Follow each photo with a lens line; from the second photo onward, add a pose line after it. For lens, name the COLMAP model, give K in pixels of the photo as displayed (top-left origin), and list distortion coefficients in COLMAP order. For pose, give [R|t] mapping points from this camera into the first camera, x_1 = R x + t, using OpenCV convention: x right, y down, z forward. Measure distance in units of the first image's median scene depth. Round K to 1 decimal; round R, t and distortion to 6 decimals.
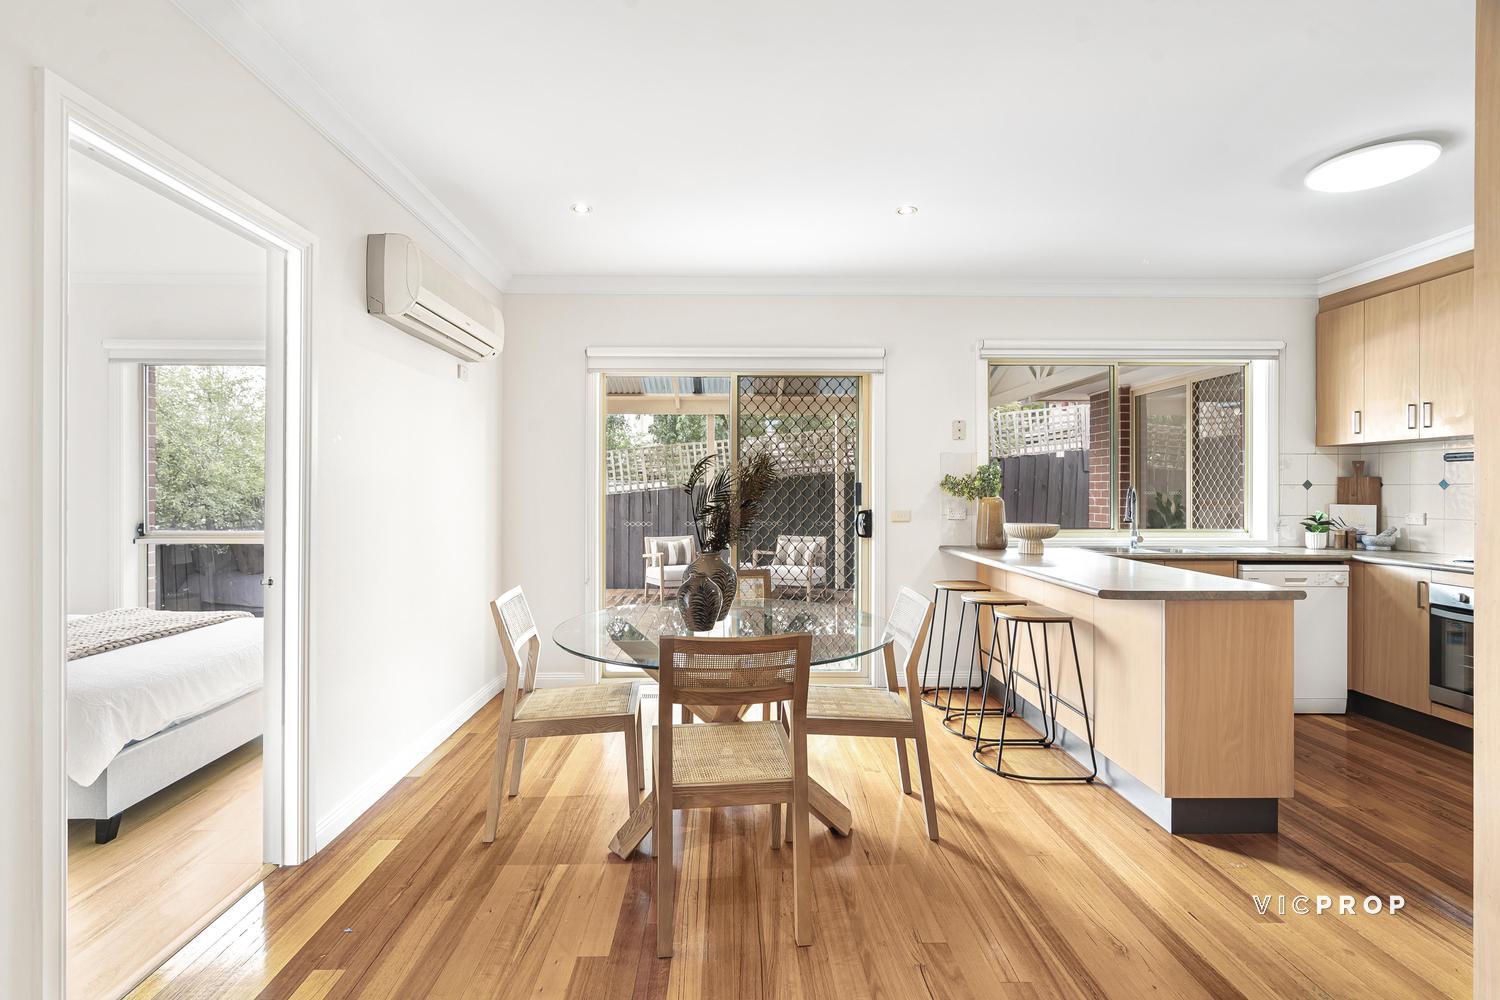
lens RADIAL K [[698.3, 0, 735.7], [0, 698.3, 491.9], [0, 0, 1]] dist [-0.001346, 0.000934]
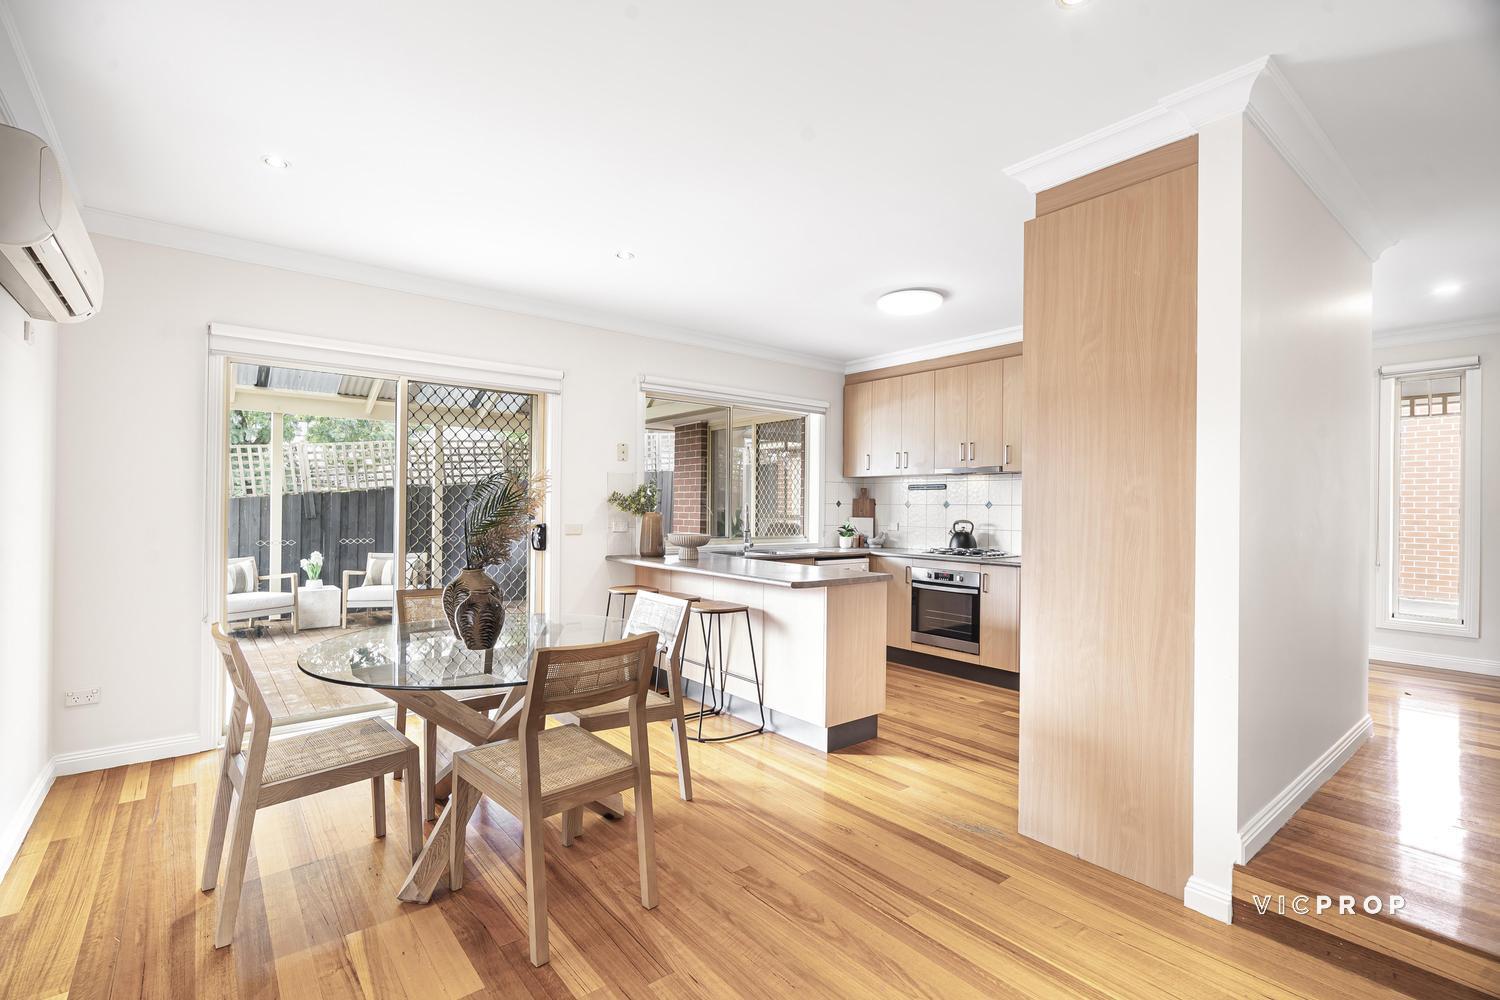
lens RADIAL K [[682.3, 0, 741.5], [0, 682.3, 507.6], [0, 0, 1]] dist [-0.003935, -0.000234]
pose [[0.787813, 0.005921, 0.615885, -0.221704], [-0.007394, 0.999973, -0.000155, -0.000815], [-0.615870, -0.004432, 0.787836, 0.018856]]
